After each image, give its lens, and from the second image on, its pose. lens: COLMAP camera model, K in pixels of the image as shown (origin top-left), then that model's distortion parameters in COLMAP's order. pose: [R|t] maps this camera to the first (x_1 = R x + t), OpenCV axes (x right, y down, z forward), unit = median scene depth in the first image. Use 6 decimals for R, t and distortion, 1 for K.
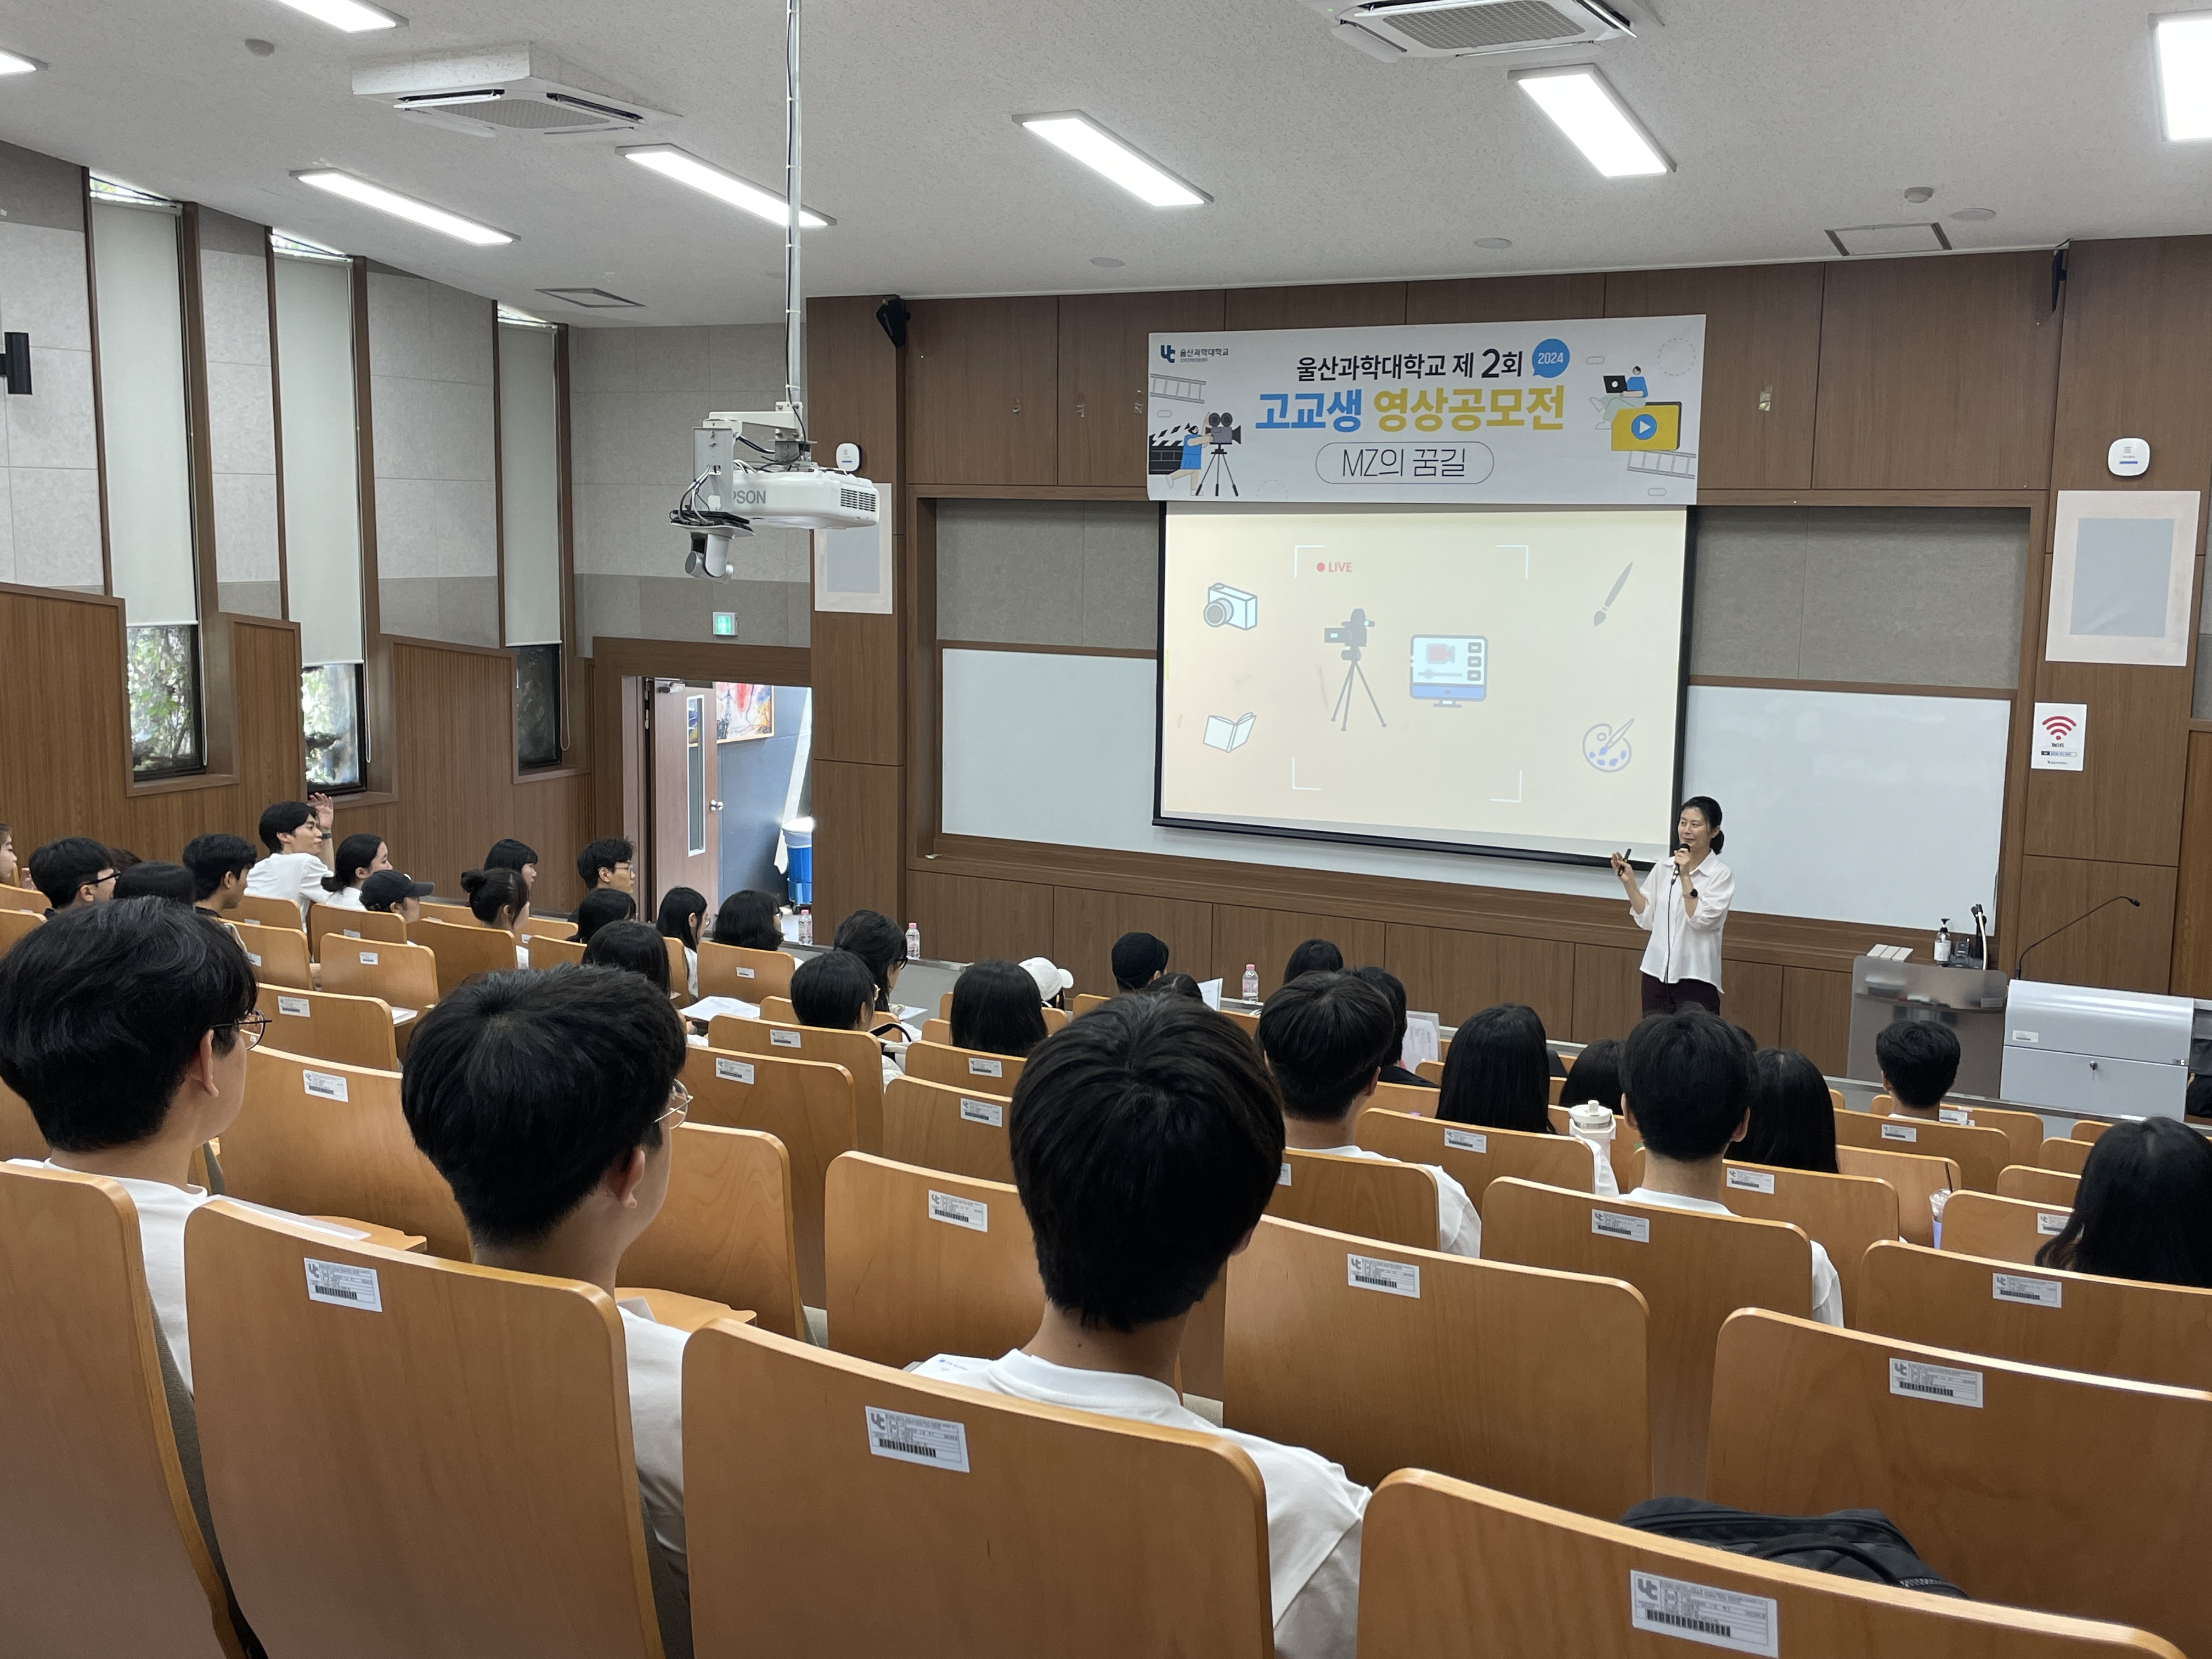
lens RADIAL K [[2121.8, 0, 1106.8], [0, 2121.8, 826.1], [0, 0, 1]] dist [0.016180, 0.000000]
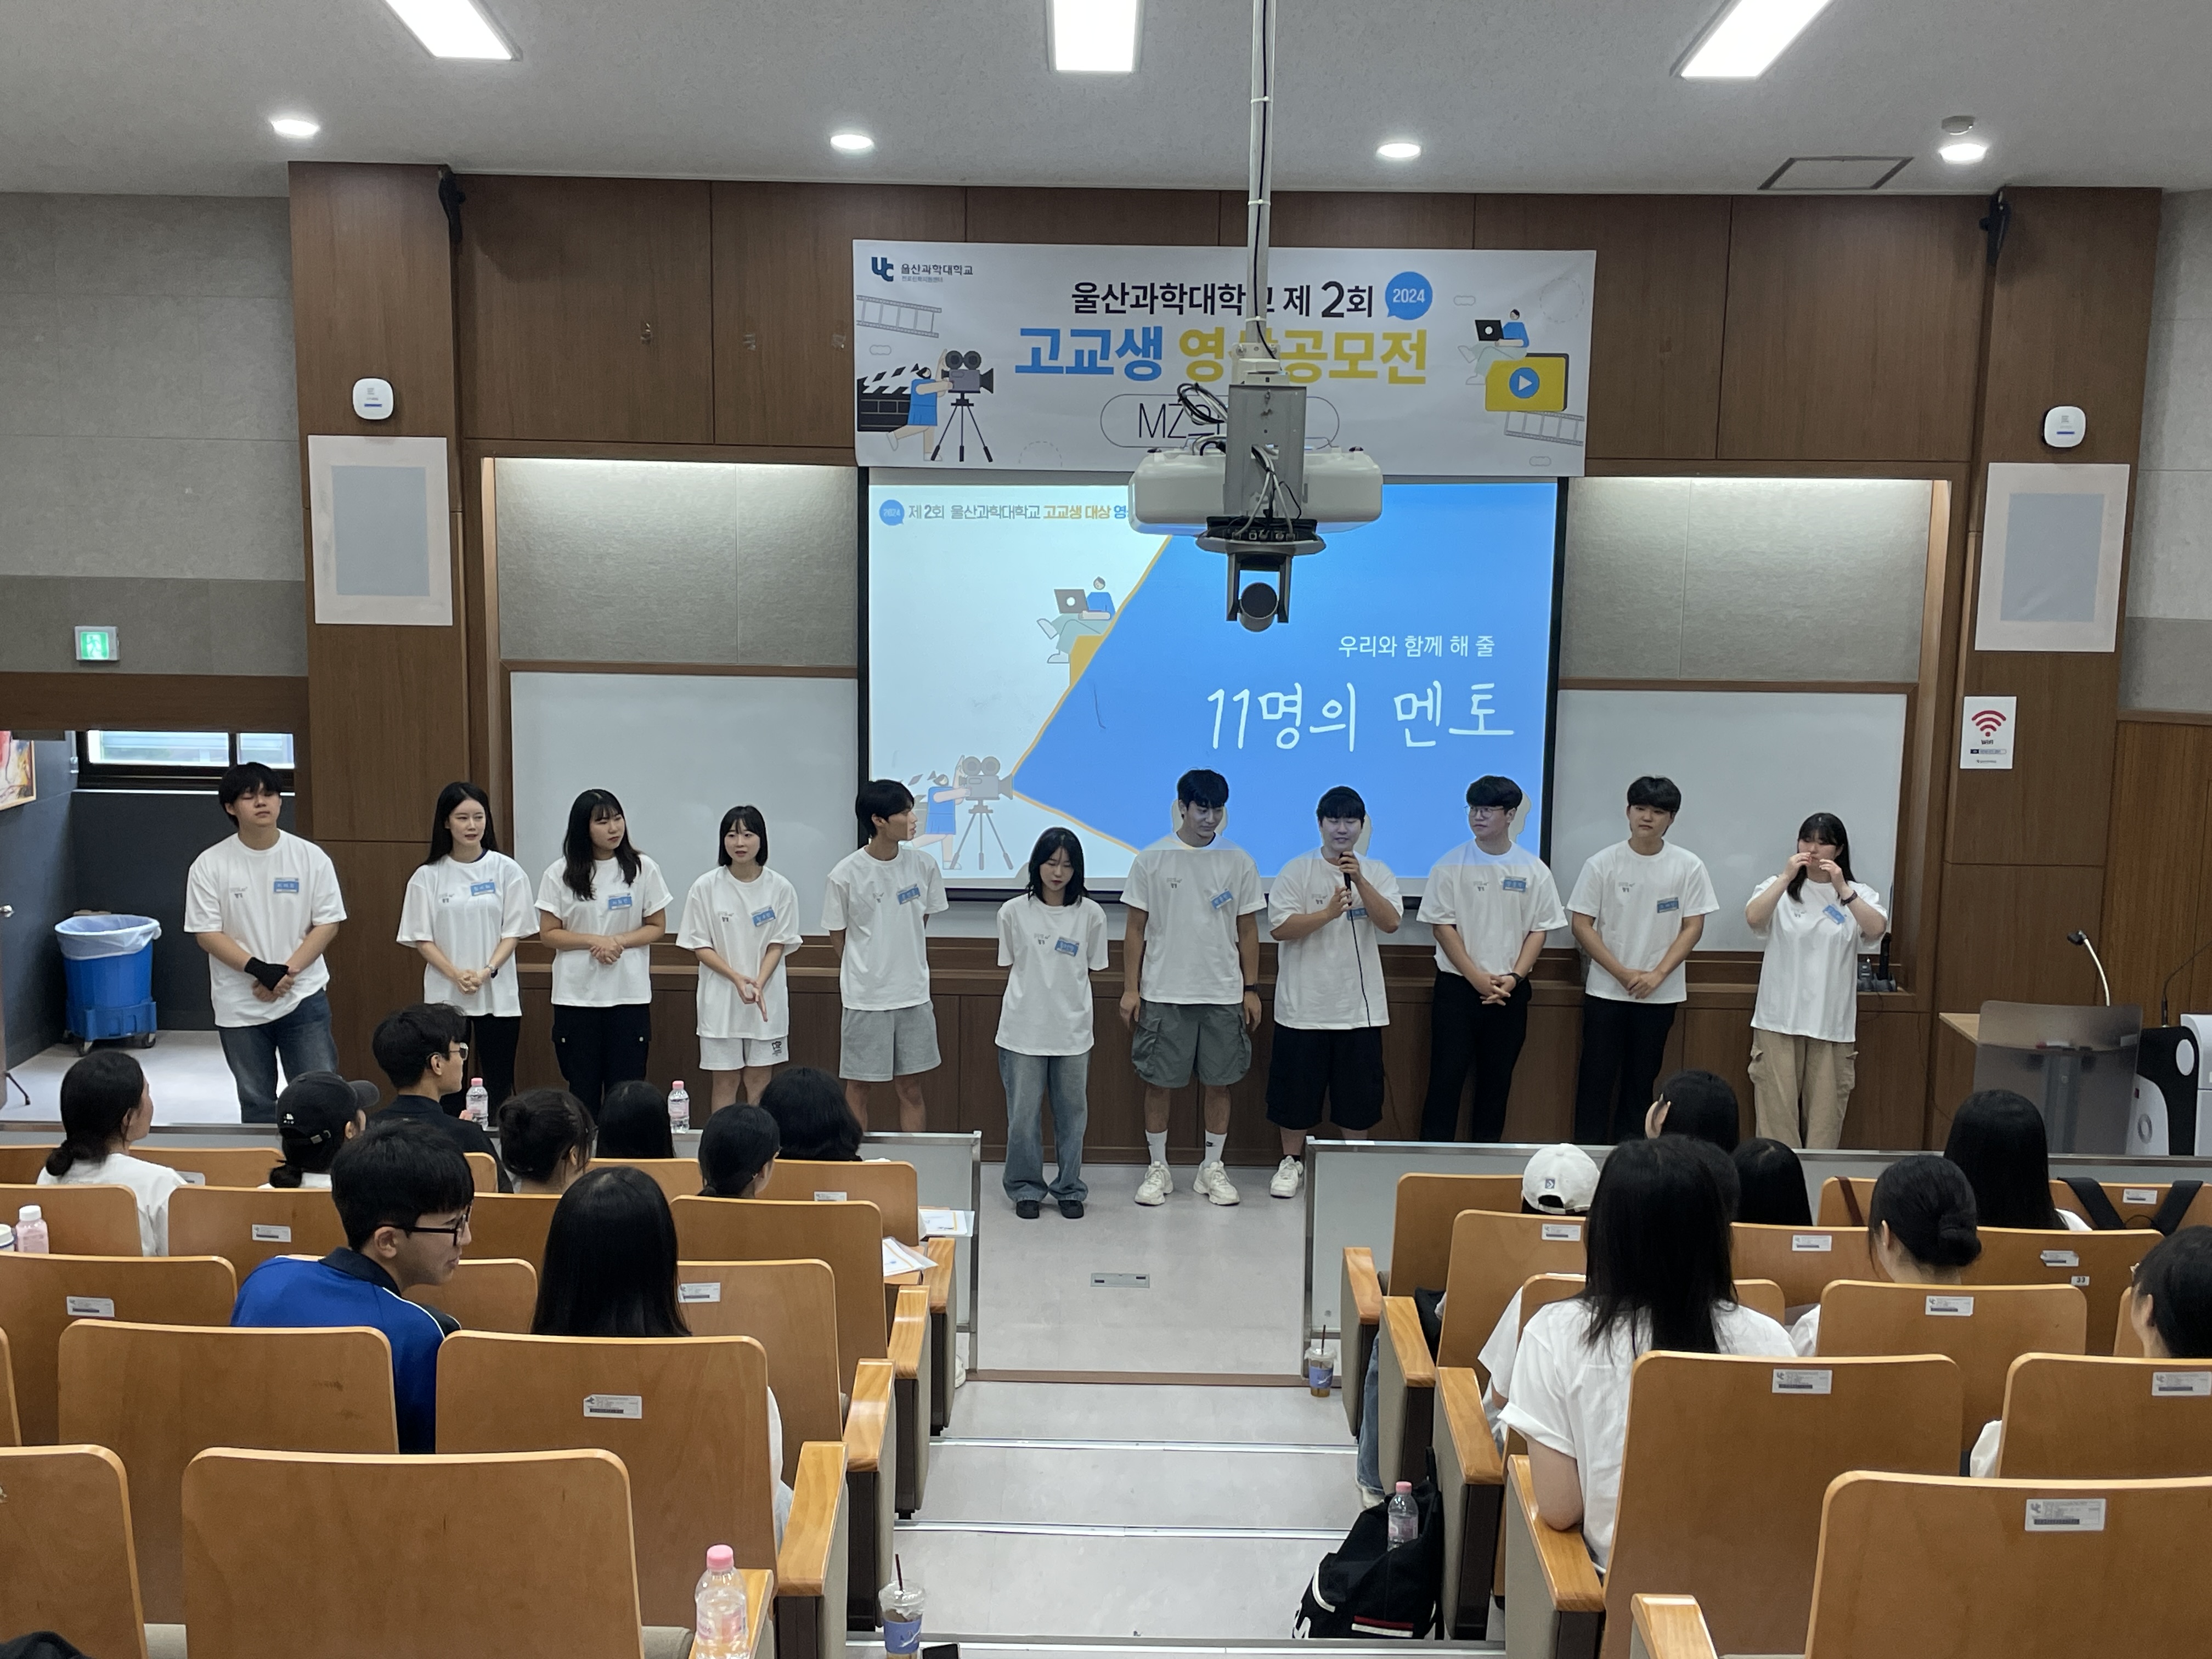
lens RADIAL K [[2406.1, 0, 1106.2], [0, 2406.1, 828.6], [0, 0, 1]] dist [0.065288, 0.000000]
pose [[0.878206, -0.069350, 0.473229, -0.333541], [0.065169, 0.997555, 0.025249, -0.045695], [-0.473823, 0.008666, 0.880578, 0.232374]]
